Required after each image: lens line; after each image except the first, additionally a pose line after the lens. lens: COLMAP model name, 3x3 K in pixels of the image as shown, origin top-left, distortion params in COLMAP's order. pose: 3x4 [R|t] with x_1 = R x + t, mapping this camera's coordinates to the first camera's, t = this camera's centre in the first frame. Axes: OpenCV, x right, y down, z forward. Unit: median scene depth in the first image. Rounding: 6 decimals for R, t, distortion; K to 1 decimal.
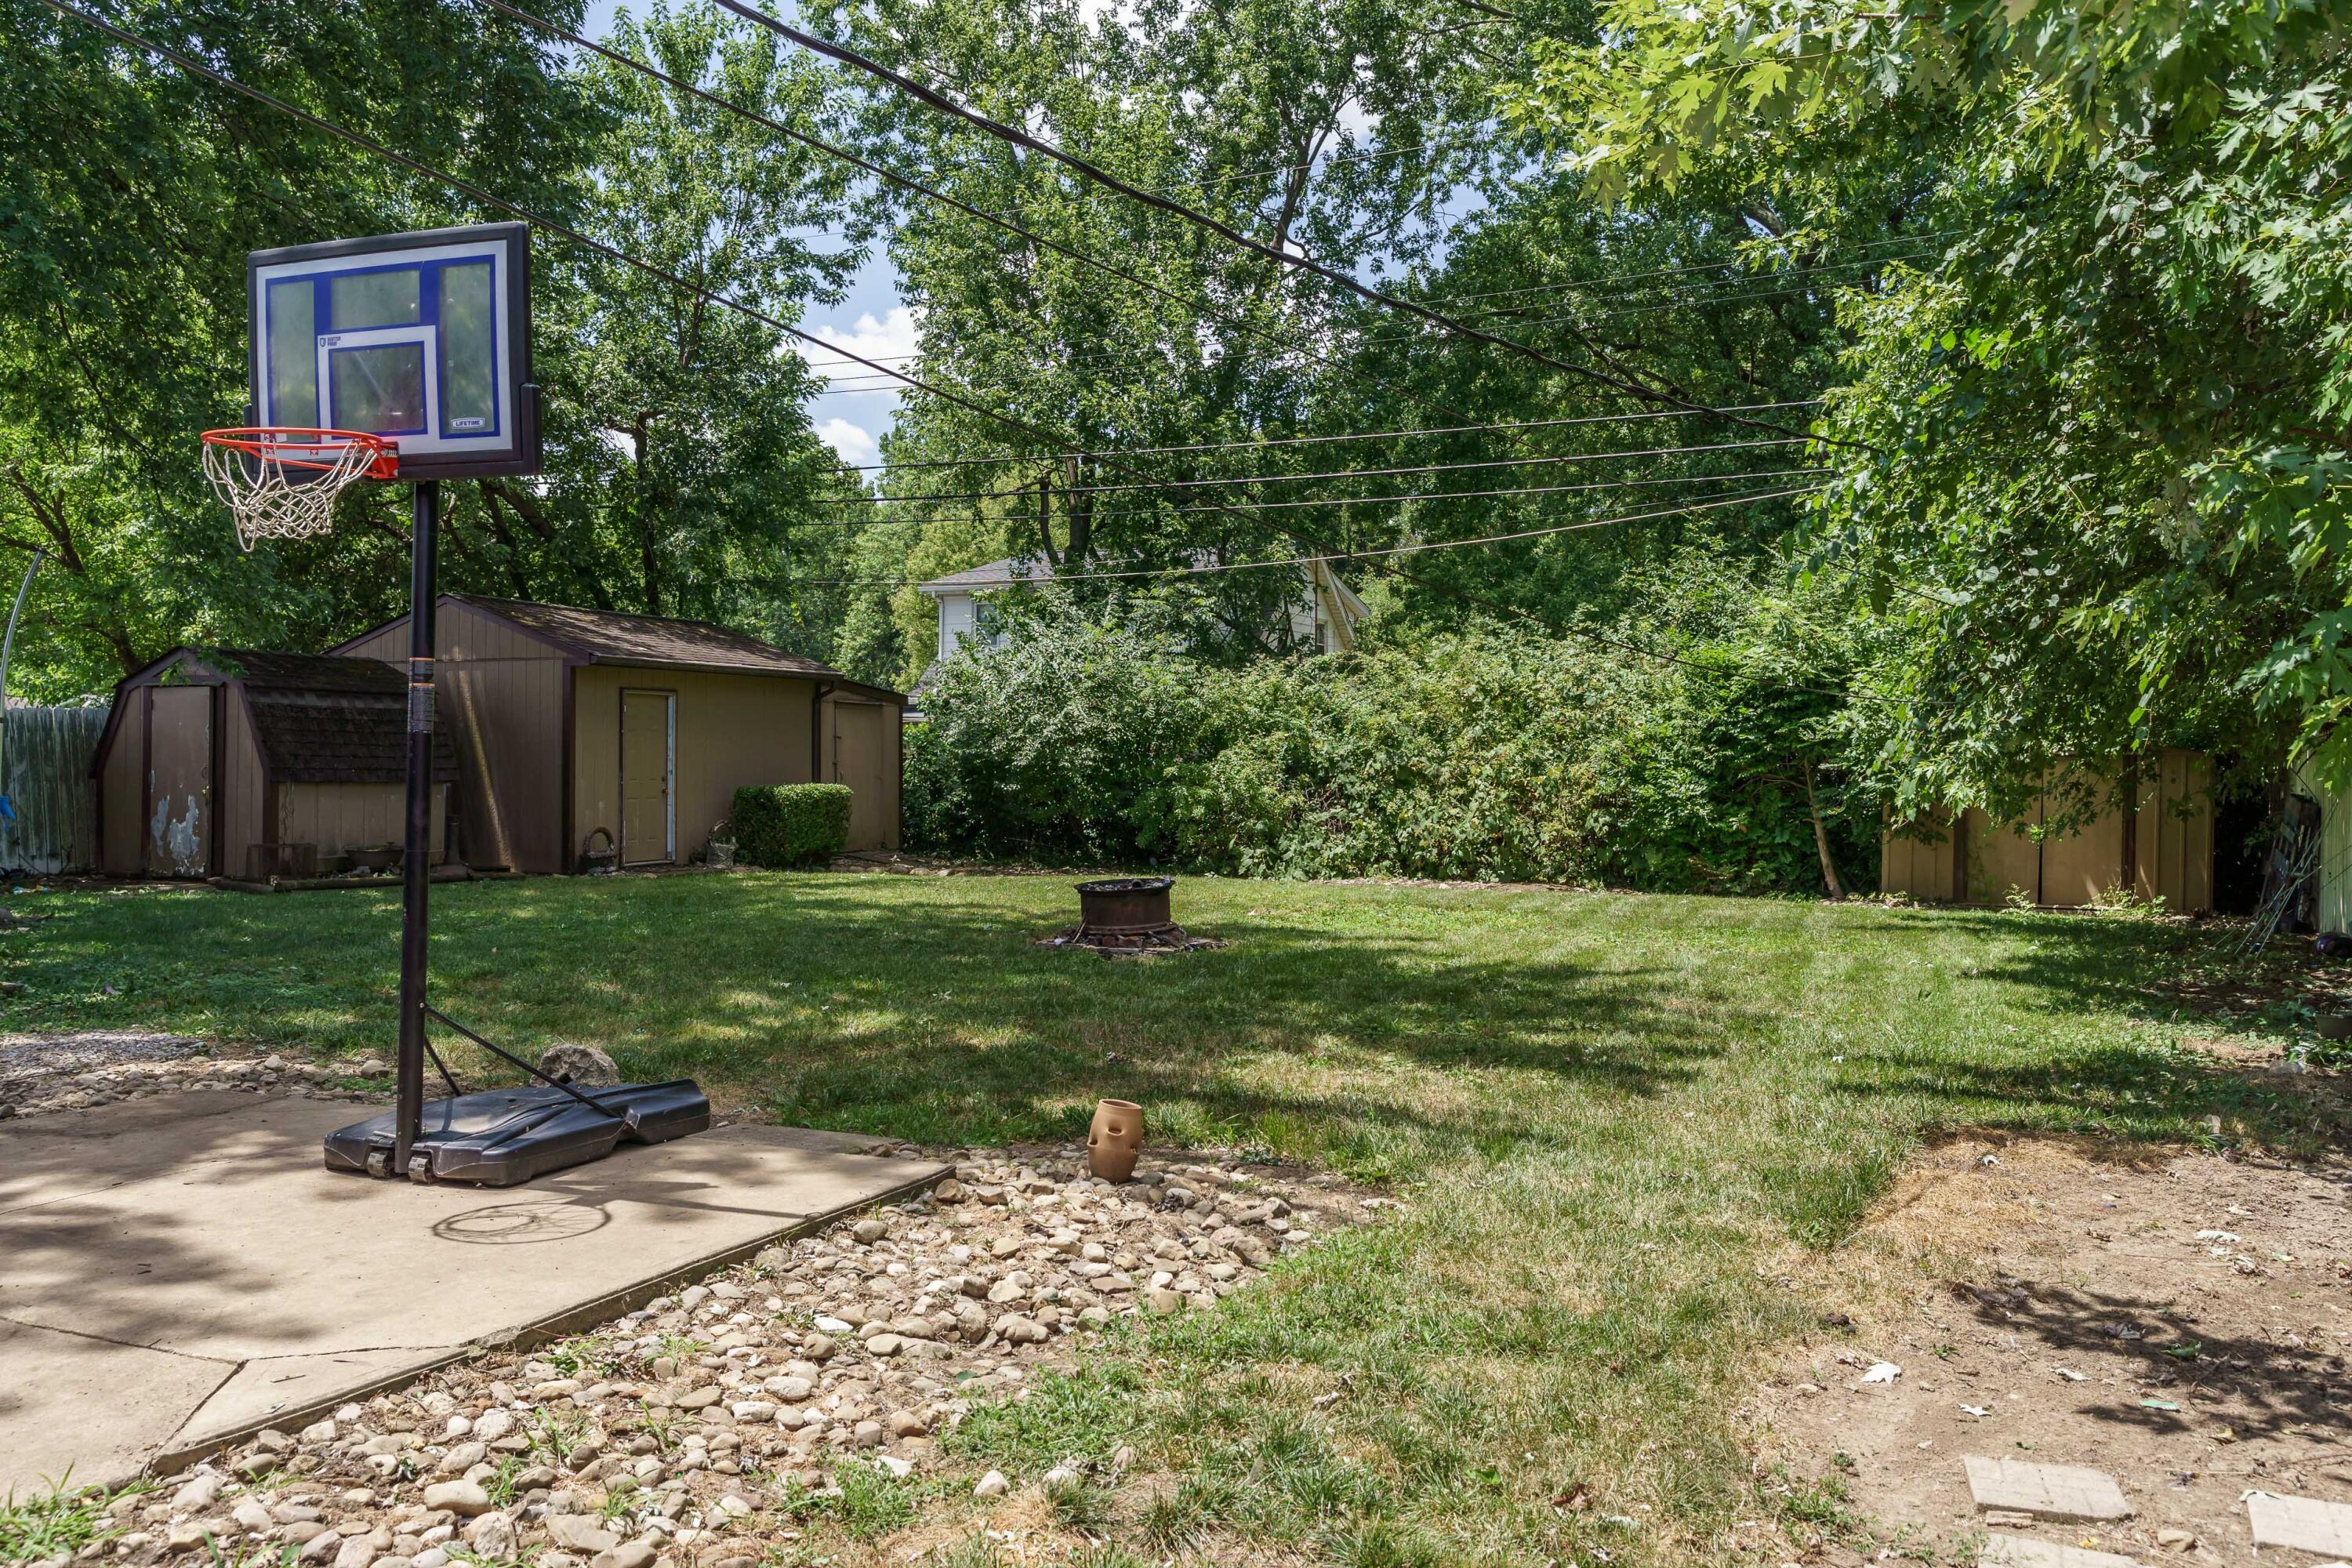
lens RADIAL K [[1860.3, 0, 1176.0], [0, 1860.3, 784.0], [0, 0, 1]] dist [-0.001372, -0.002751]
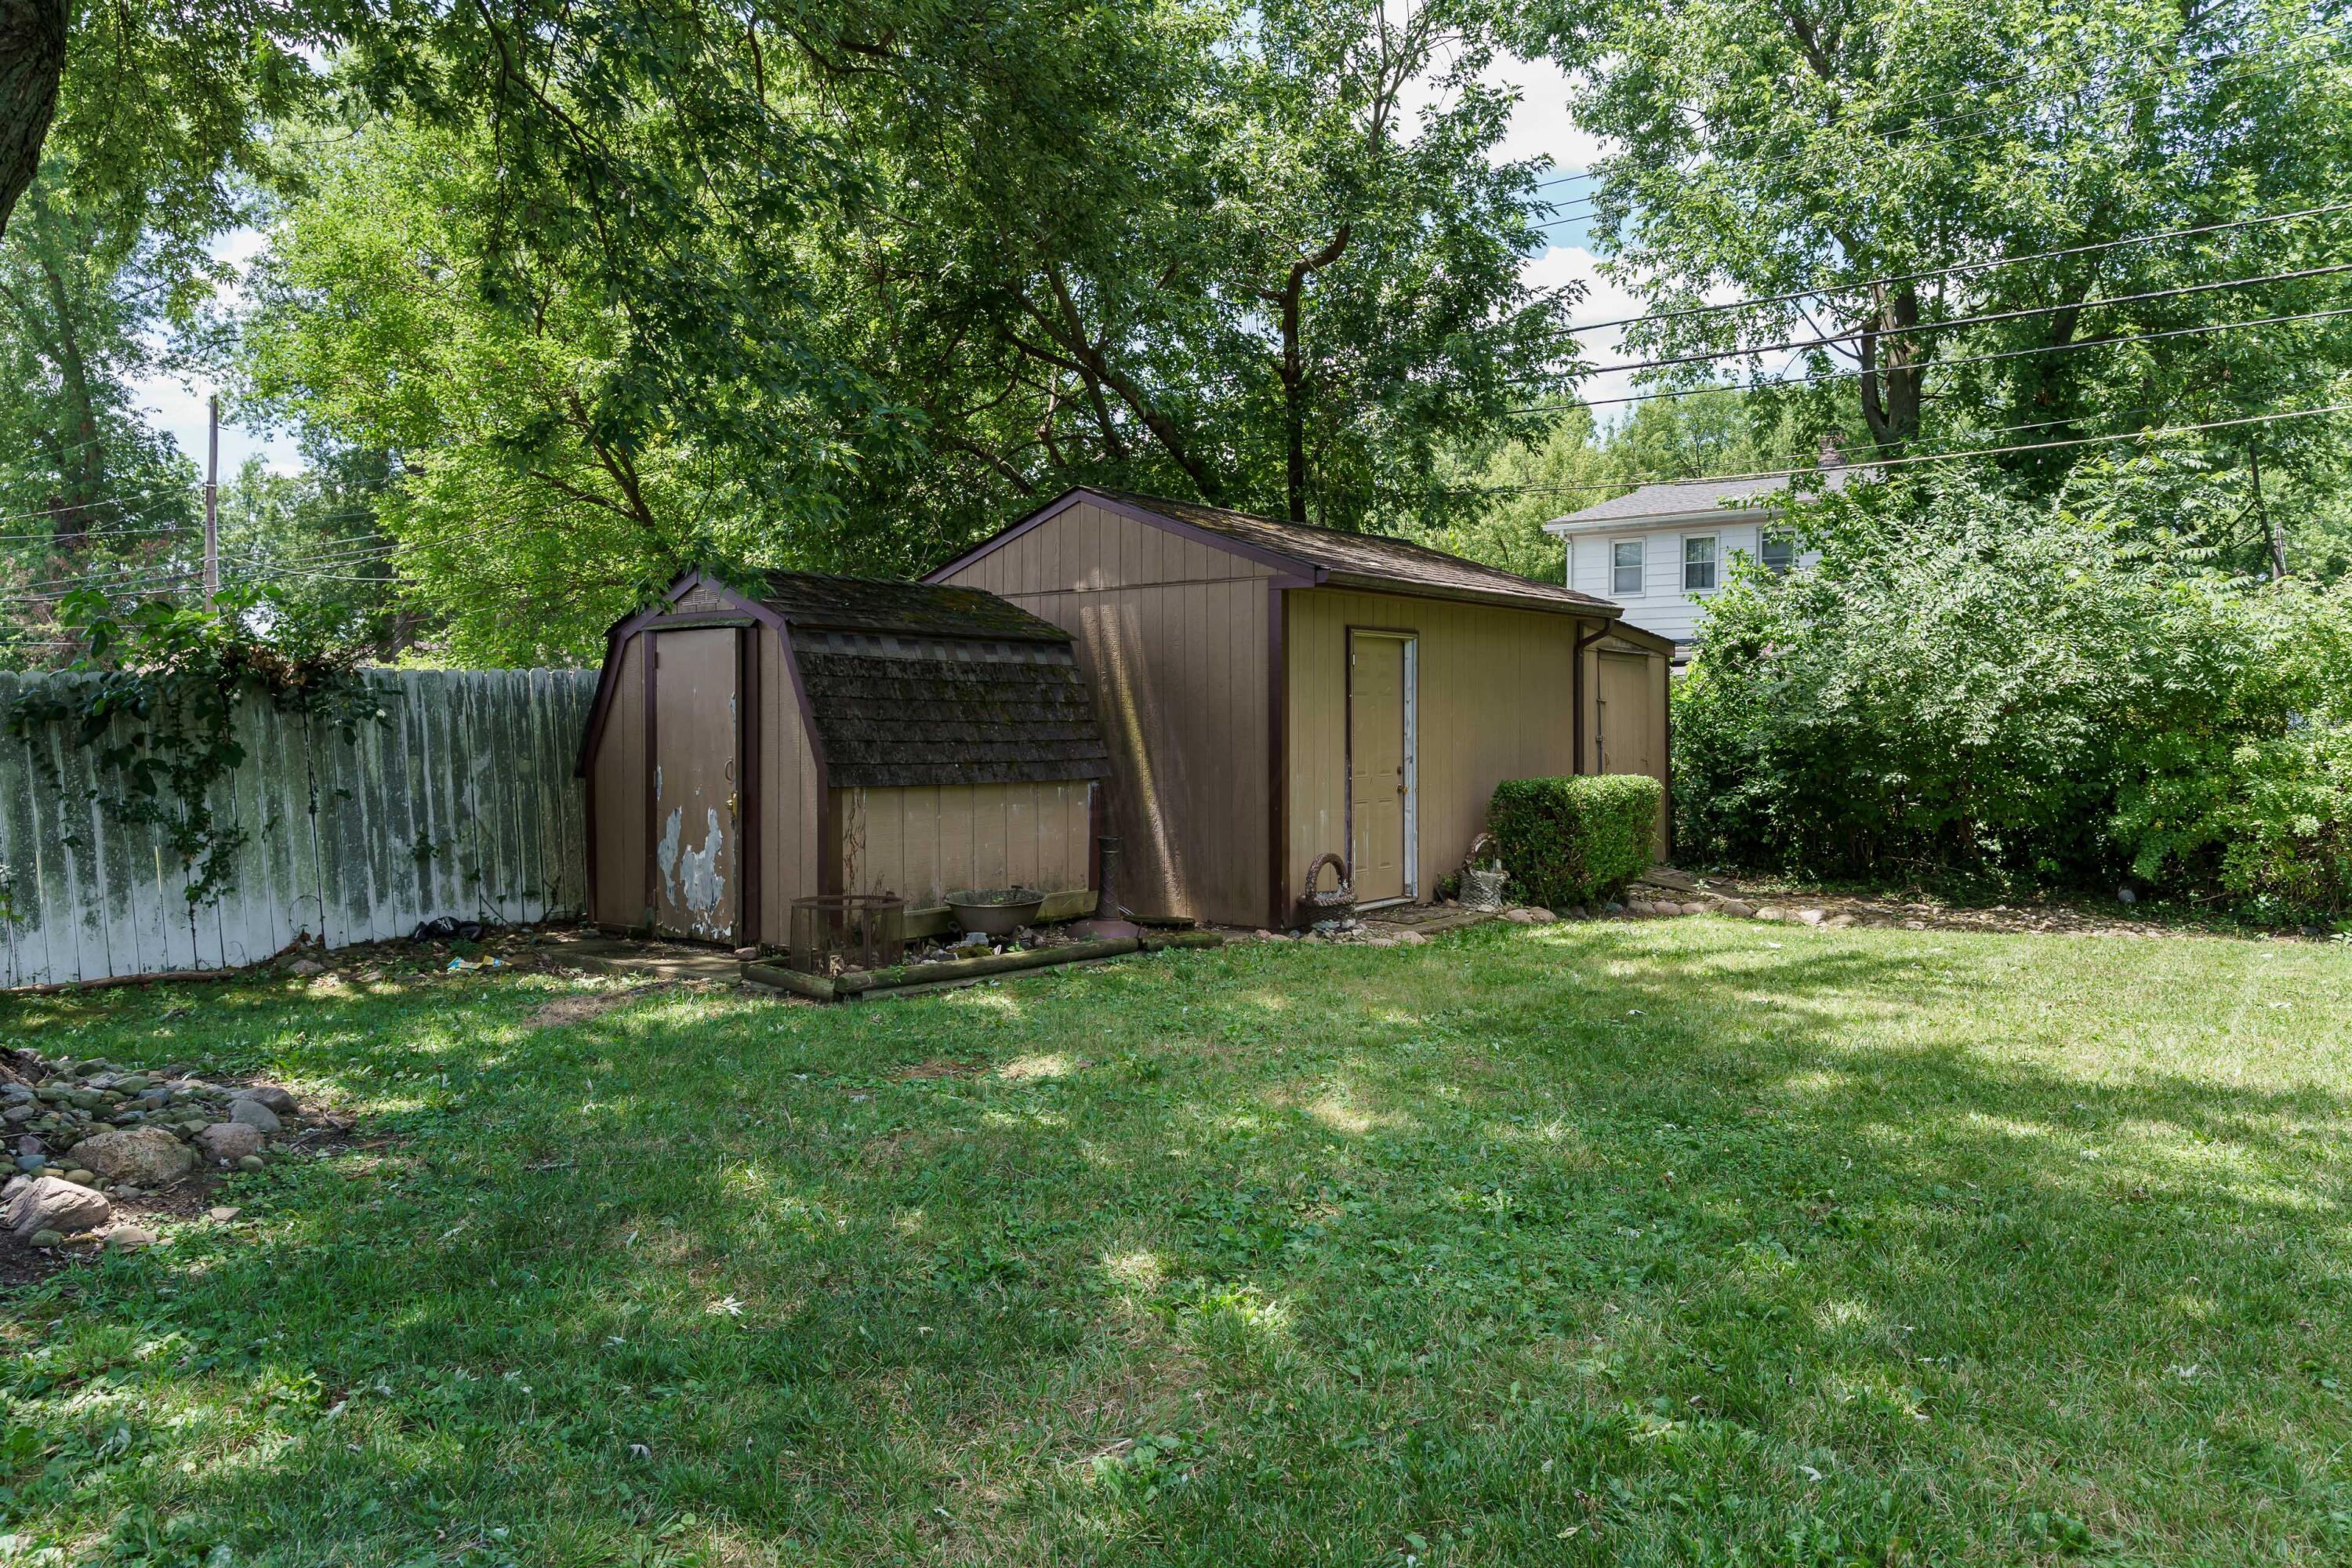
lens RADIAL K [[1860.3, 0, 1176.0], [0, 1860.3, 784.0], [0, 0, 1]] dist [-0.001372, -0.002751]
pose [[0.960992, 0.001460, -0.276571, -0.190217], [0.003713, 0.999828, 0.018180, -0.010920], [0.276550, -0.018498, 0.960821, 0.403839]]
